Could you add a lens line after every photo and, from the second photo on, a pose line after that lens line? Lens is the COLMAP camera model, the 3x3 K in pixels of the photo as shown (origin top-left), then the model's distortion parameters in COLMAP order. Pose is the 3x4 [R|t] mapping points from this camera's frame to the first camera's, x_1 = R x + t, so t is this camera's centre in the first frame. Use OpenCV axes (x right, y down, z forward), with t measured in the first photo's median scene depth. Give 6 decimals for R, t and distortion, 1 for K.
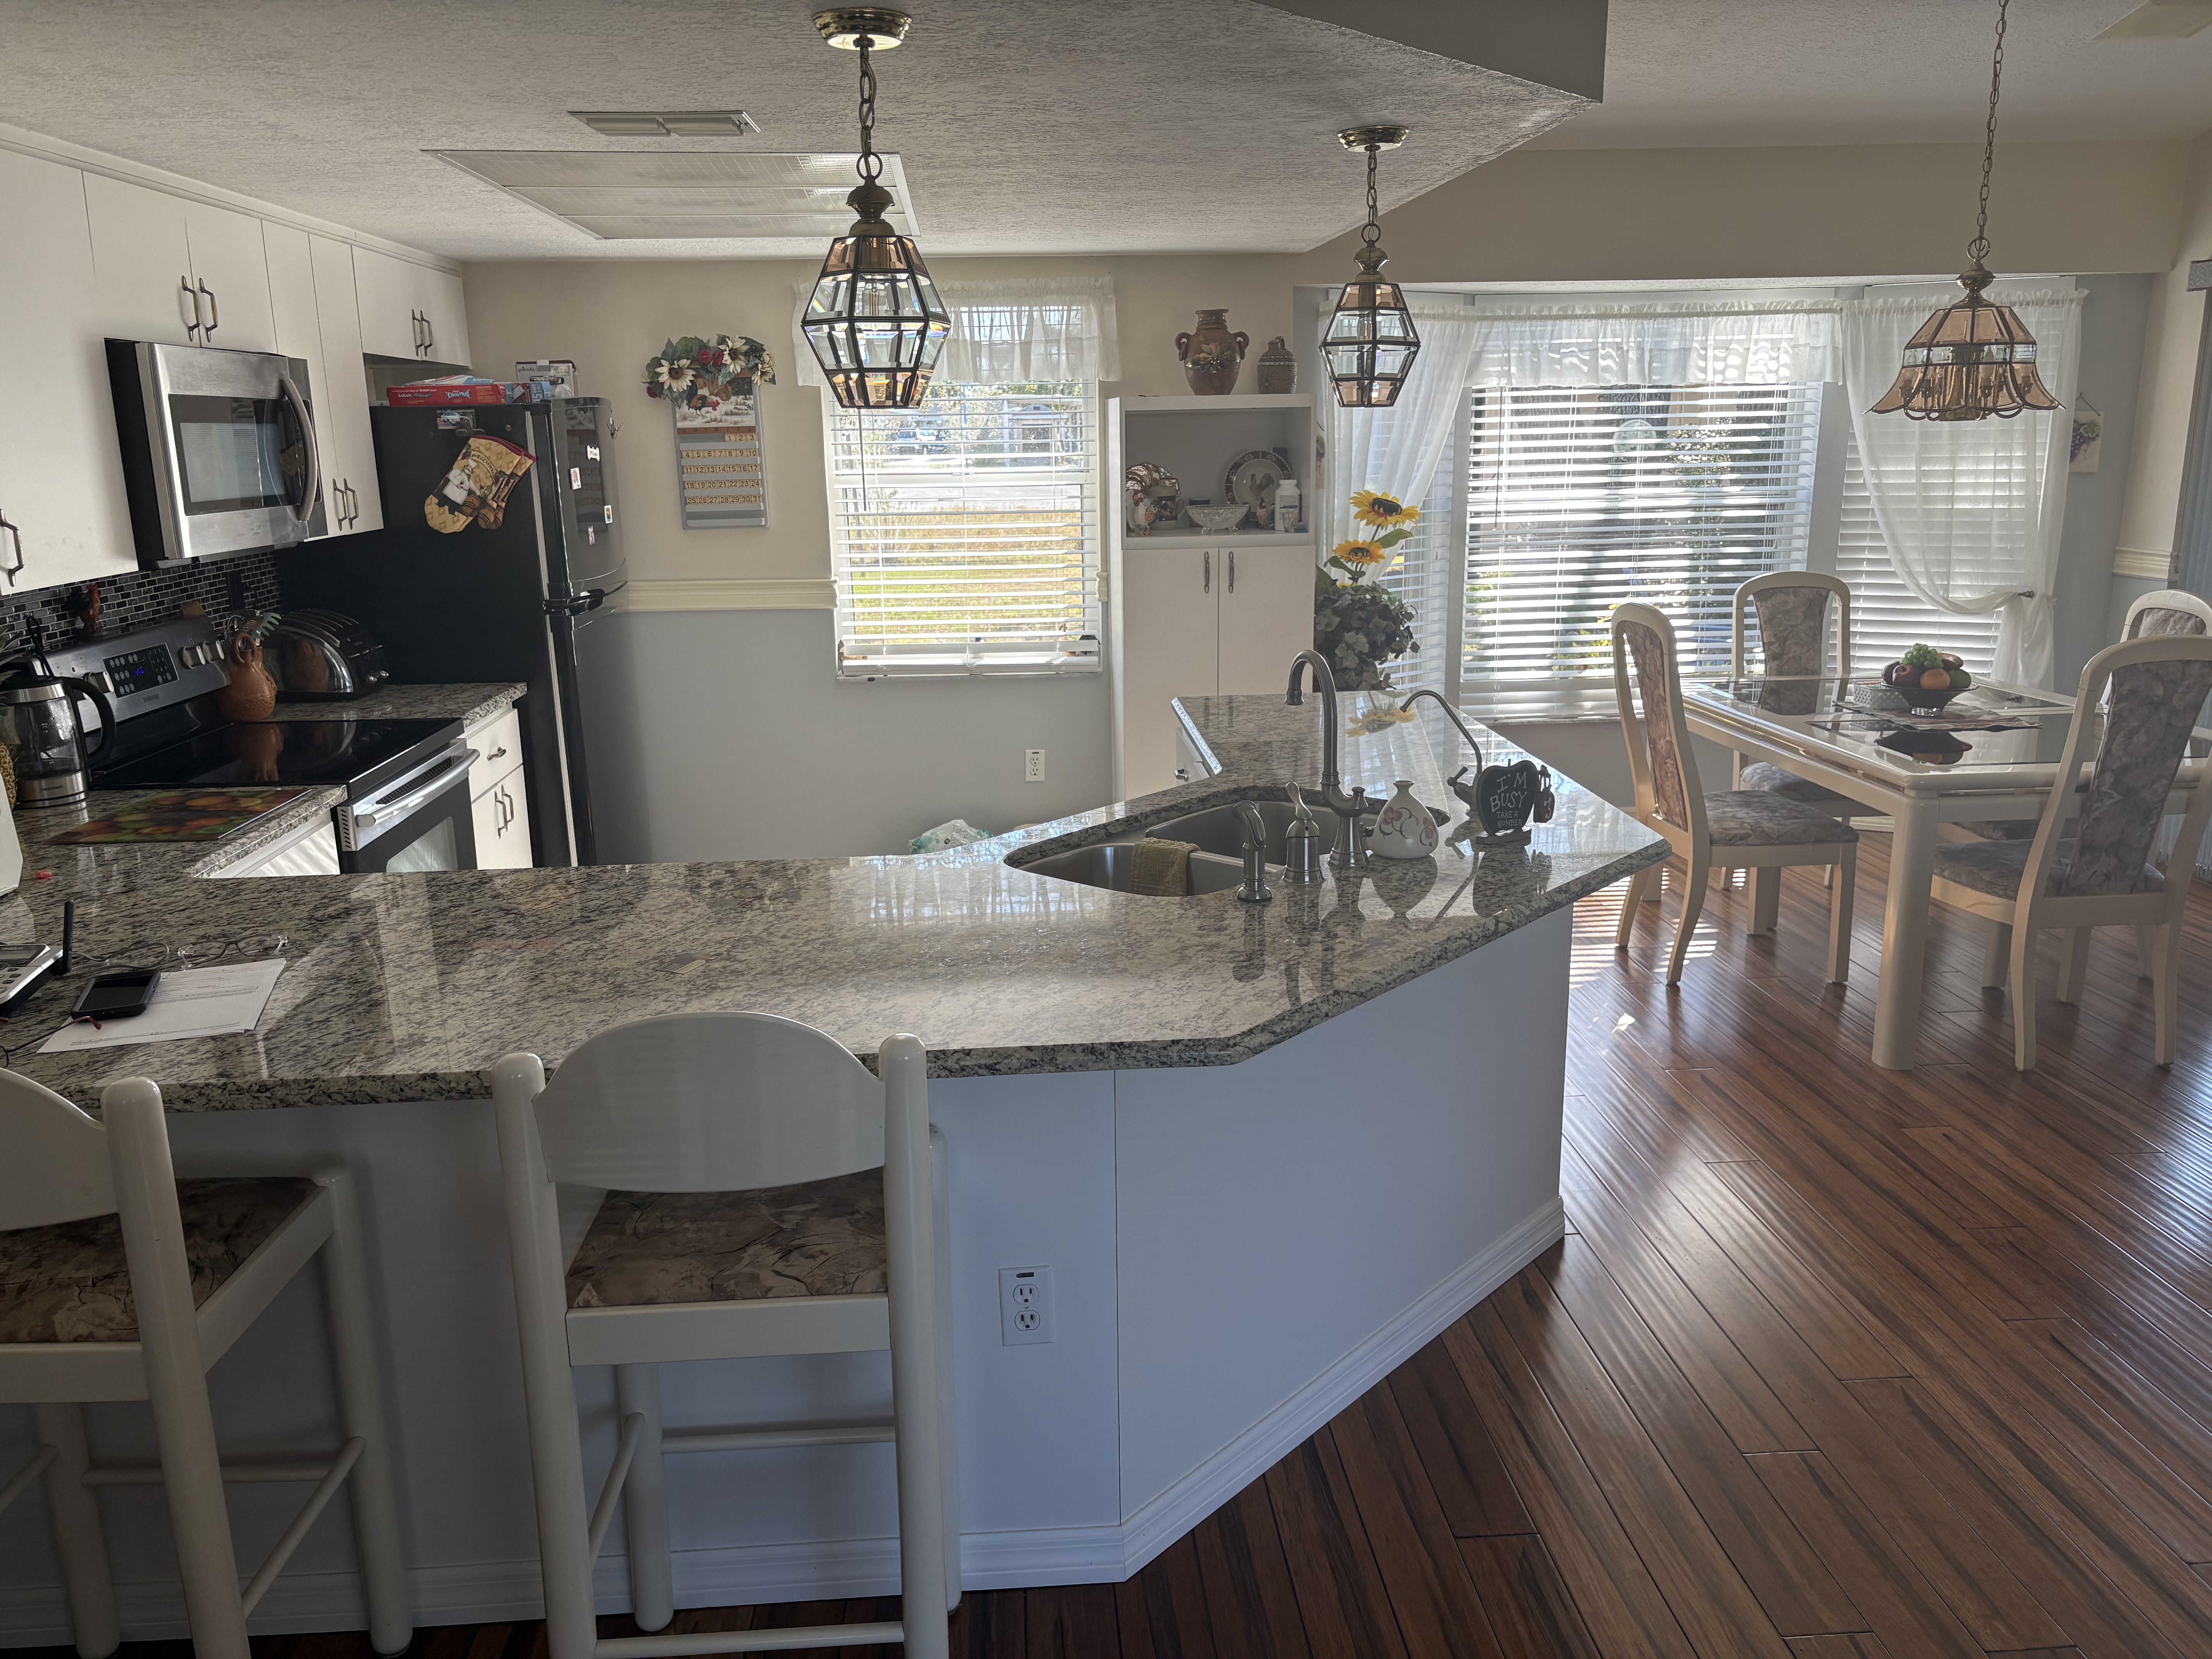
lens RADIAL K [[1769.7, 0, 1106.0], [0, 1769.7, 829.5], [0, 0, 1]] dist [0.056038, 0.072289]
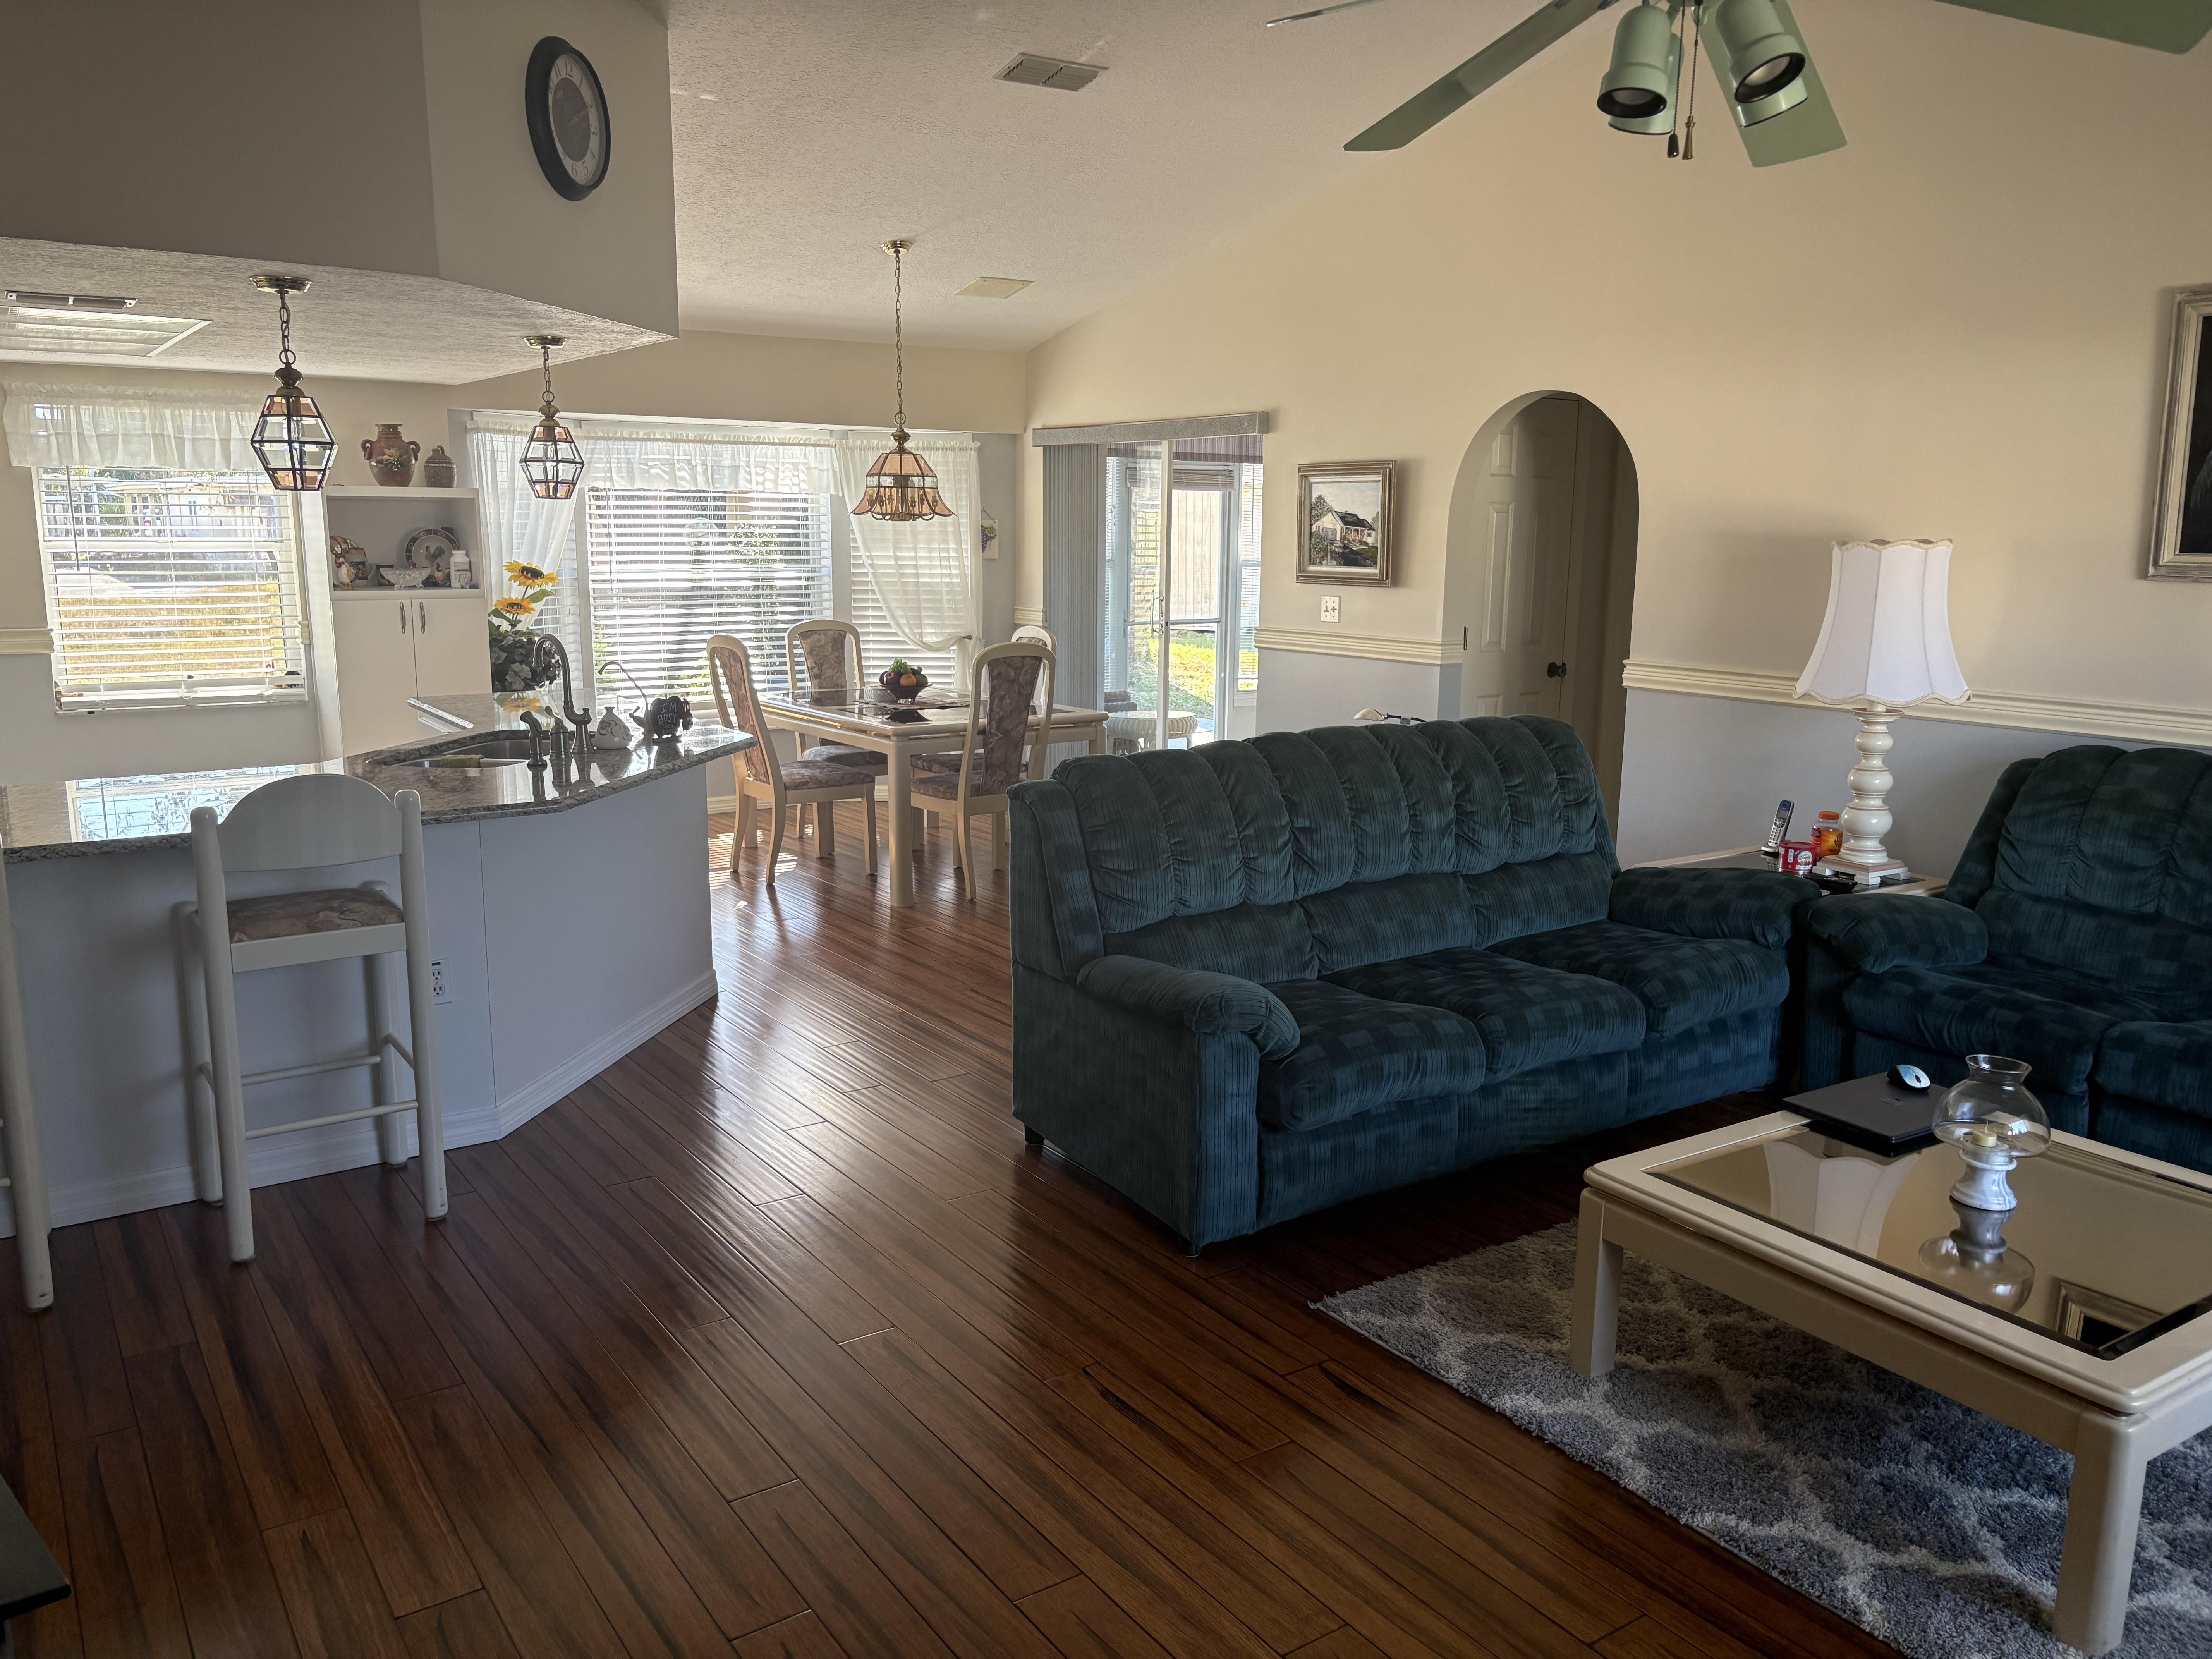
lens RADIAL K [[1682.7, 0, 1106.0], [0, 1682.7, 829.5], [0, 0, 1]] dist [0.077591, -0.027638]
pose [[0.869520, -0.074486, 0.488248, -0.109127], [0.095945, 0.995205, -0.019041, 0.079518], [-0.484489, 0.063402, 0.872497, -0.328387]]
